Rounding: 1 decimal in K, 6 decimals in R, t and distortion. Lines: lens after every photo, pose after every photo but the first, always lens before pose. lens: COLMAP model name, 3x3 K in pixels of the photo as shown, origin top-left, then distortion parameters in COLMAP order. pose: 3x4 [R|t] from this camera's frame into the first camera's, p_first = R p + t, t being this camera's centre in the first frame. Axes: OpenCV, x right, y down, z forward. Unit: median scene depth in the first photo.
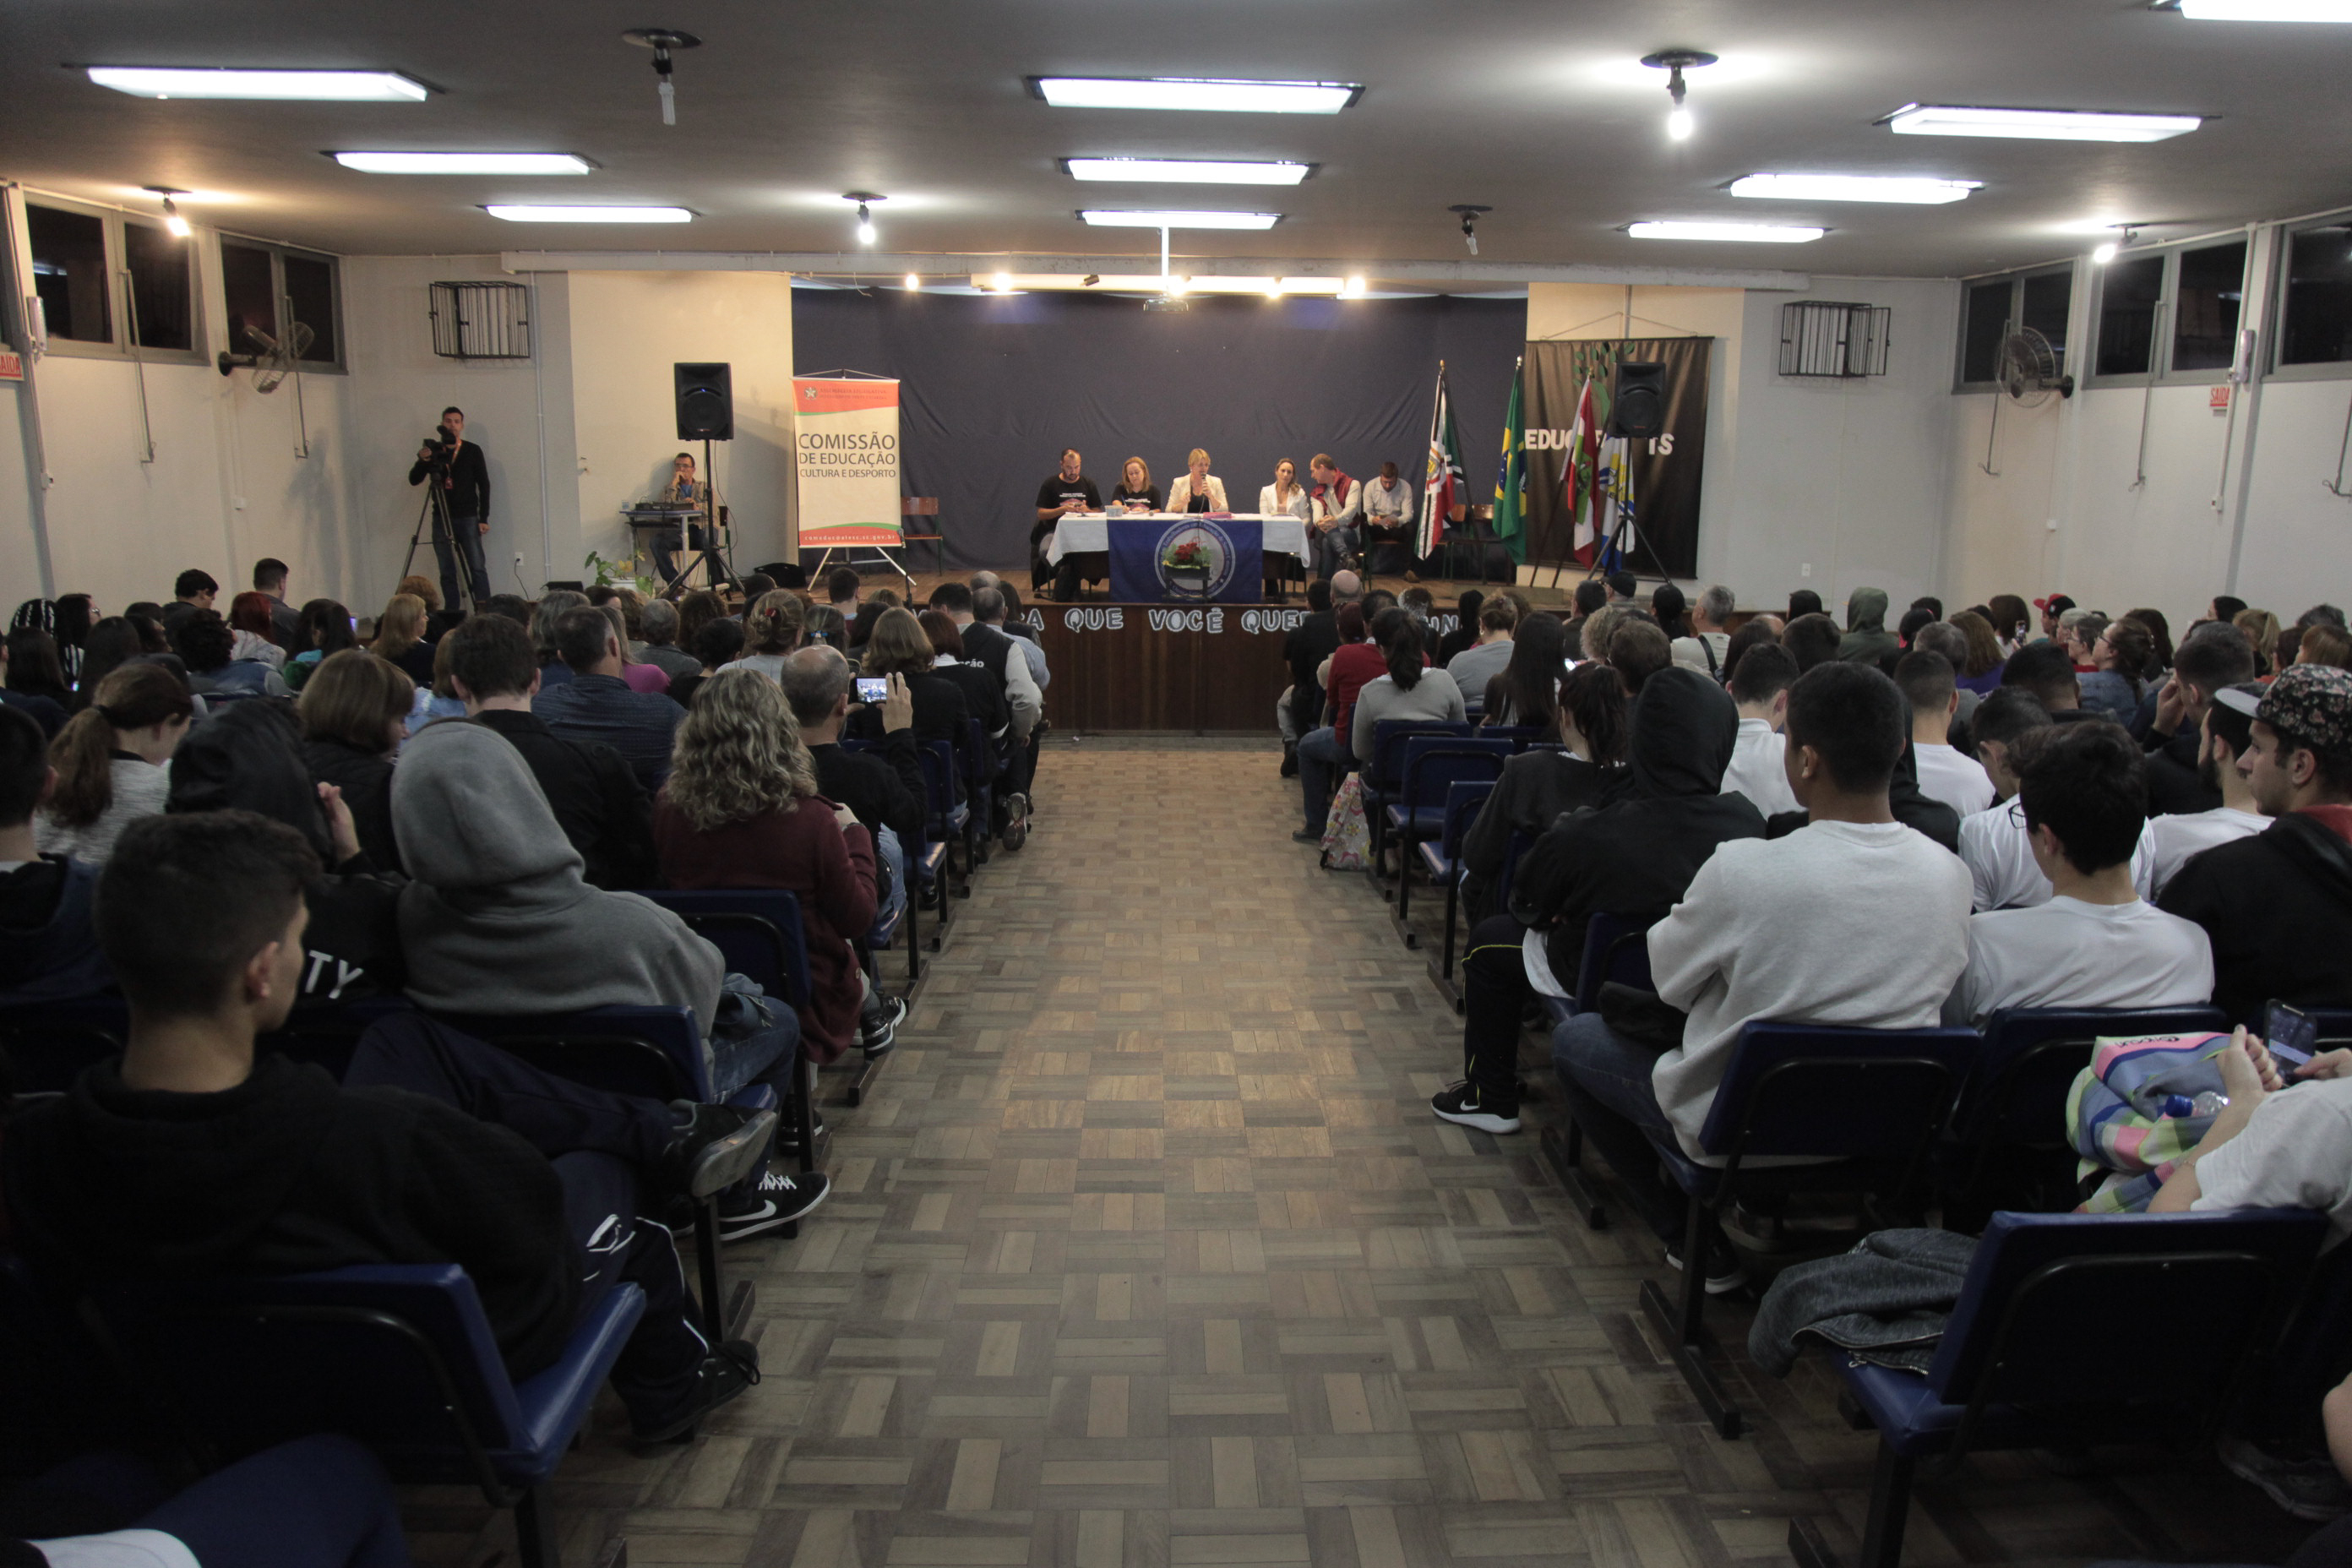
lens RADIAL K [[1612.7, 0, 1215.7], [0, 1612.7, 784.9], [0, 0, 1]] dist [-0.127237, 0.067299]
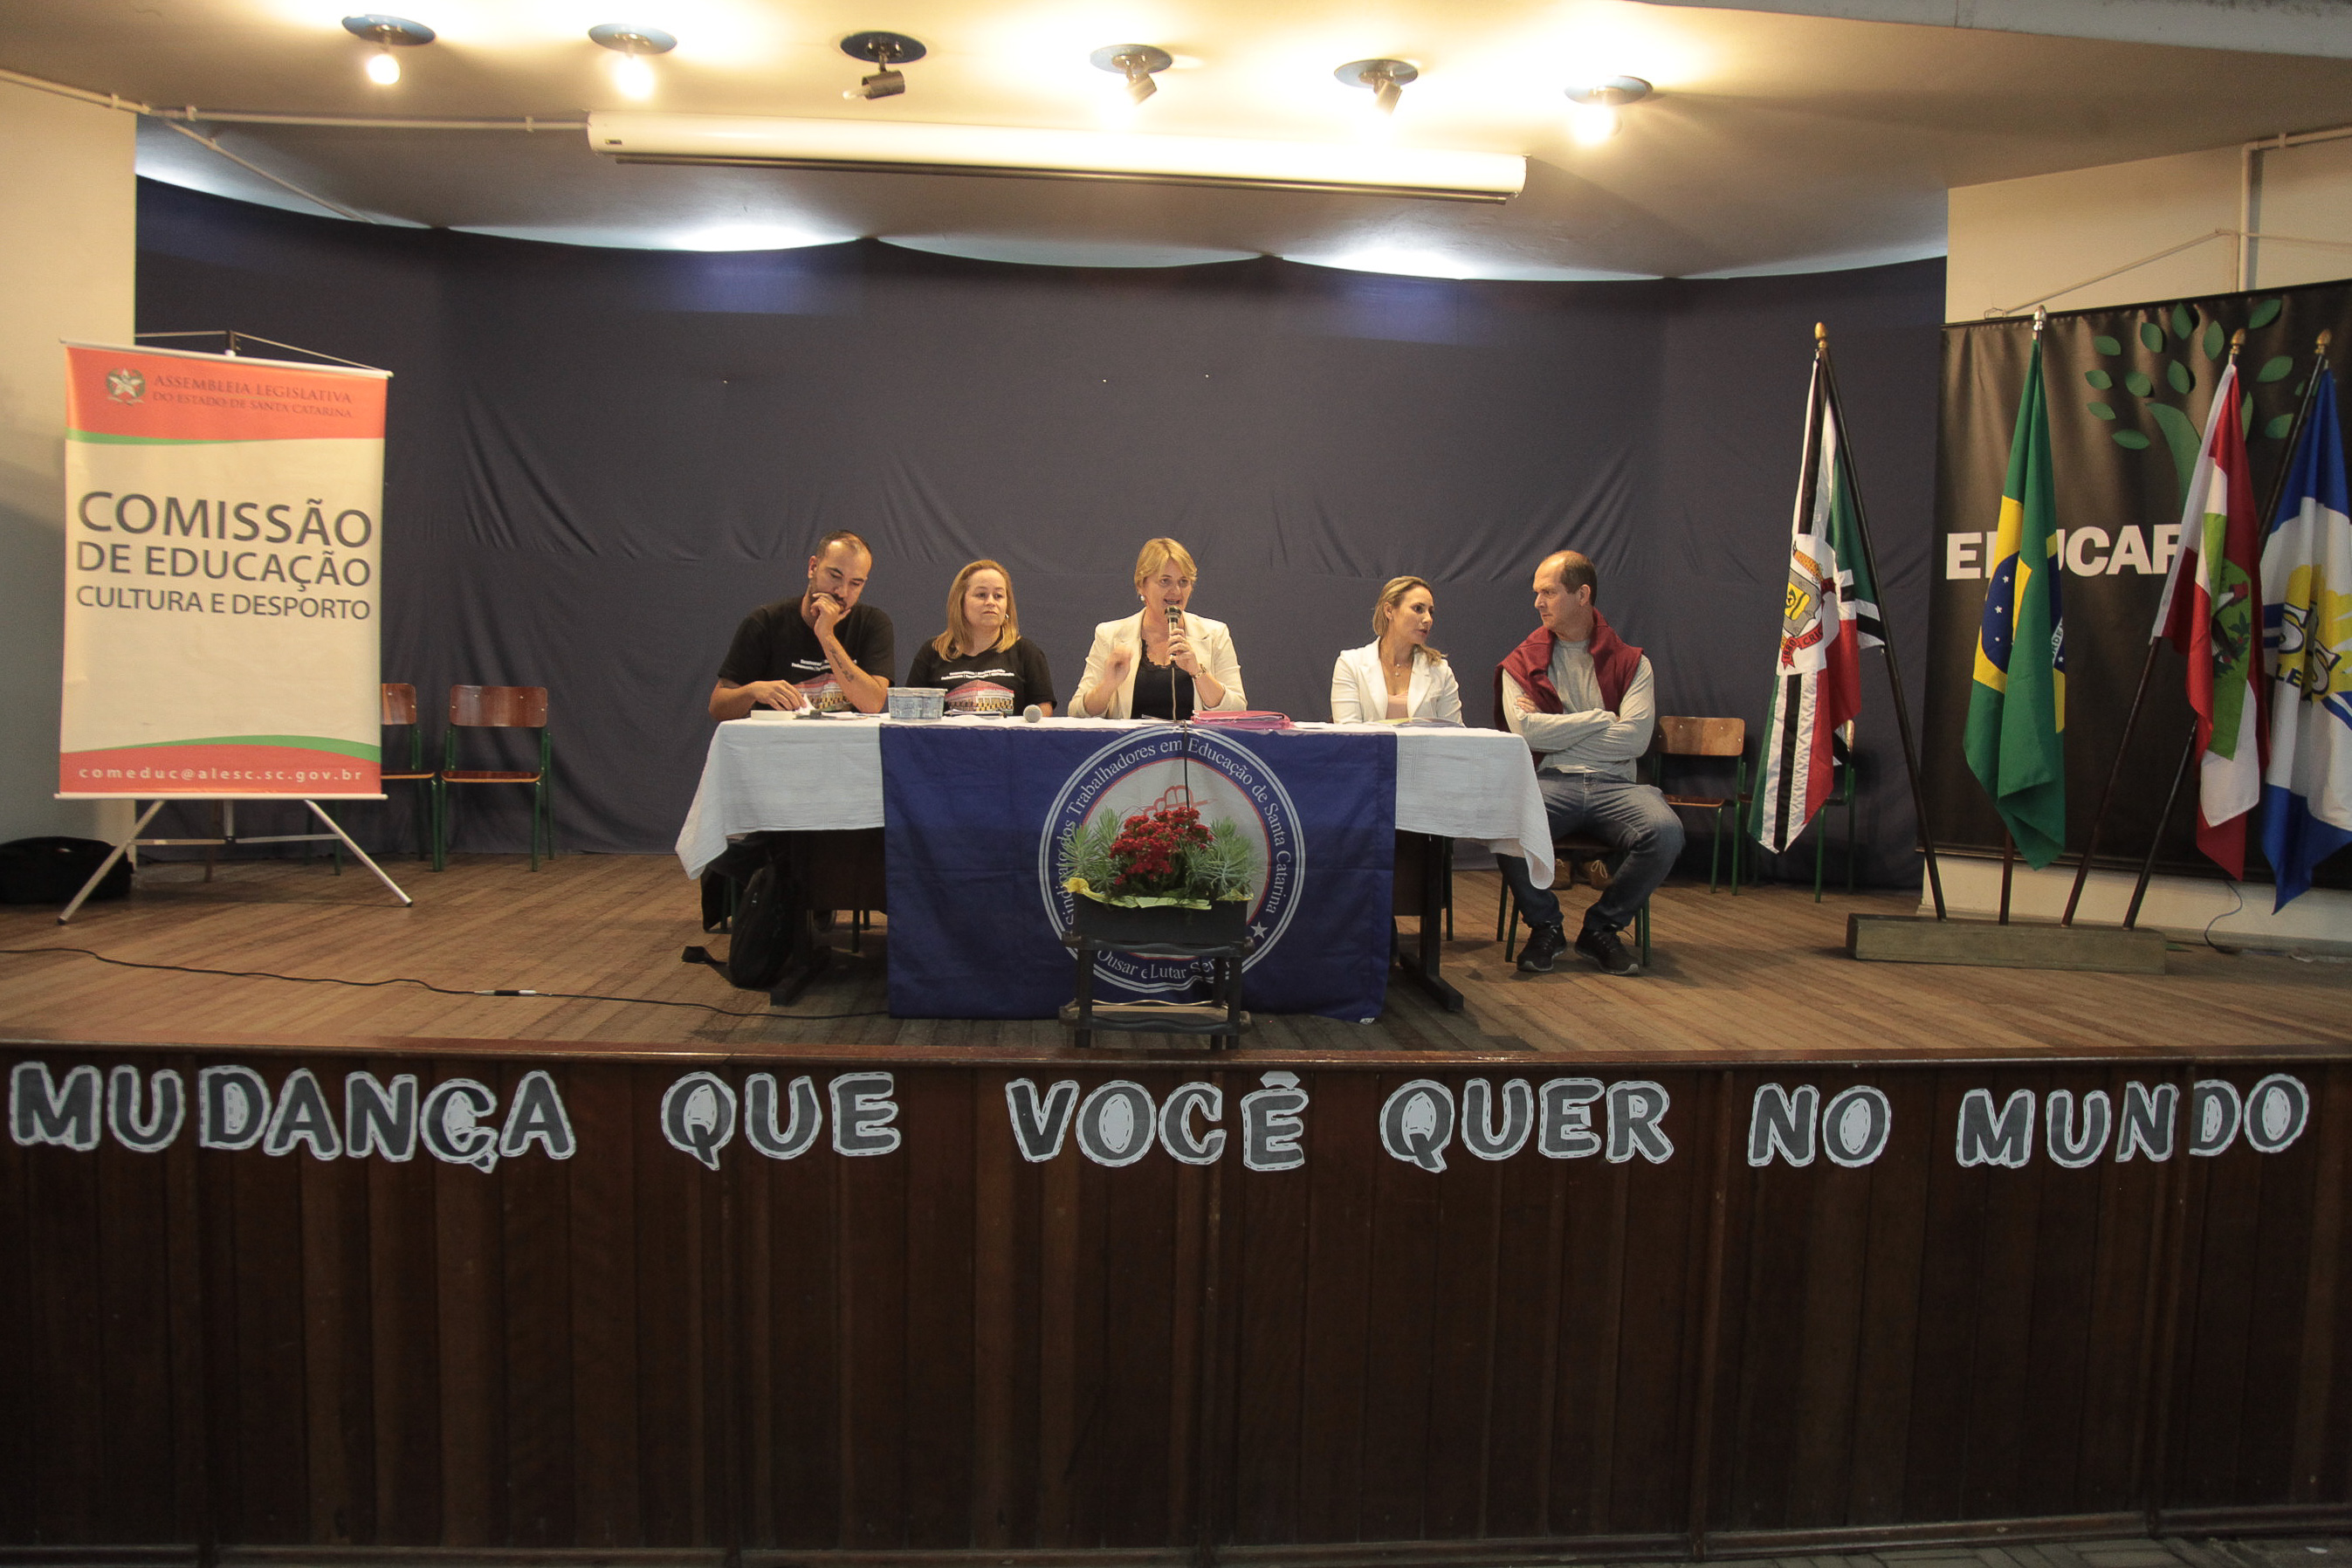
lens RADIAL K [[1662.0, 0, 1189.1], [0, 1662.0, 777.6], [0, 0, 1]] dist [-0.129415, 0.074796]
pose [[0.999087, 0.009586, 0.041633, -0.022936], [-0.002901, 0.987475, -0.157750, -0.106742], [-0.042624, 0.157485, 0.986601, 0.692992]]
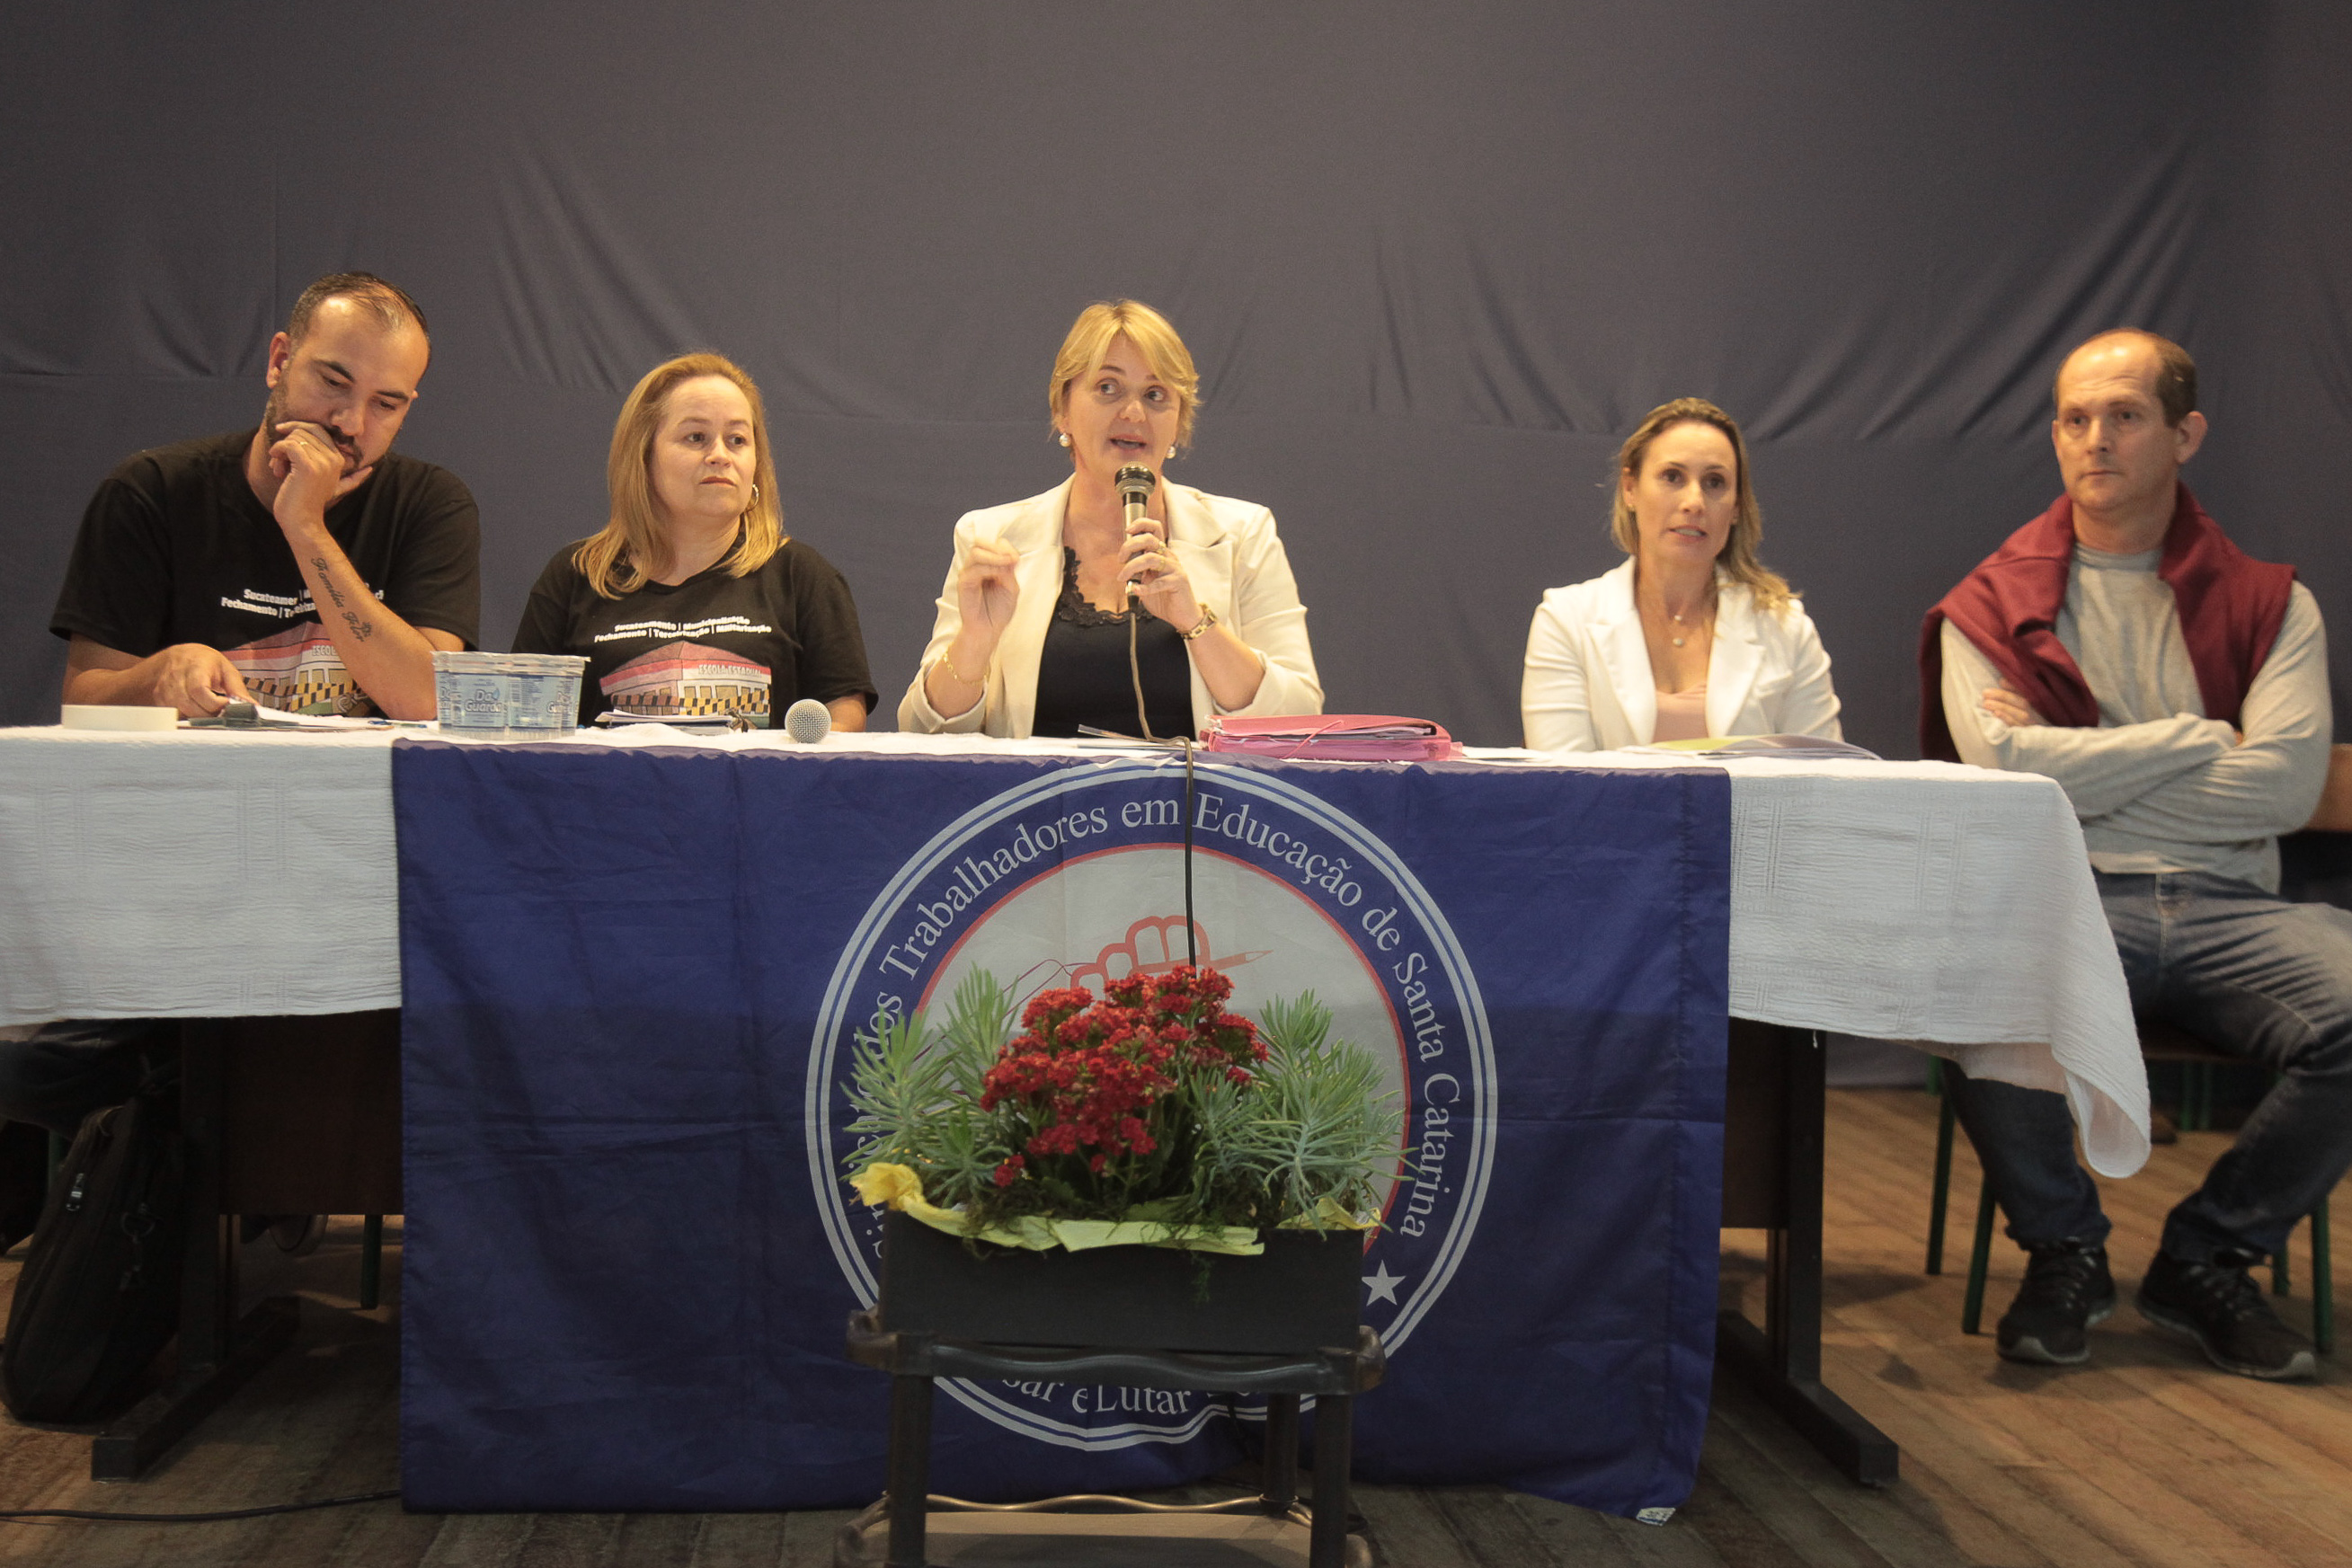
lens RADIAL K [[3254.3, 0, 1183.5], [0, 3254.3, 756.7], [0, 0, 1]] dist [0.023456, 0.729396]
pose [[0.998964, 0.015401, 0.042830, -0.021272], [-0.006881, 0.981301, -0.192355, -0.119137], [-0.044991, 0.191861, 0.980390, 0.765433]]
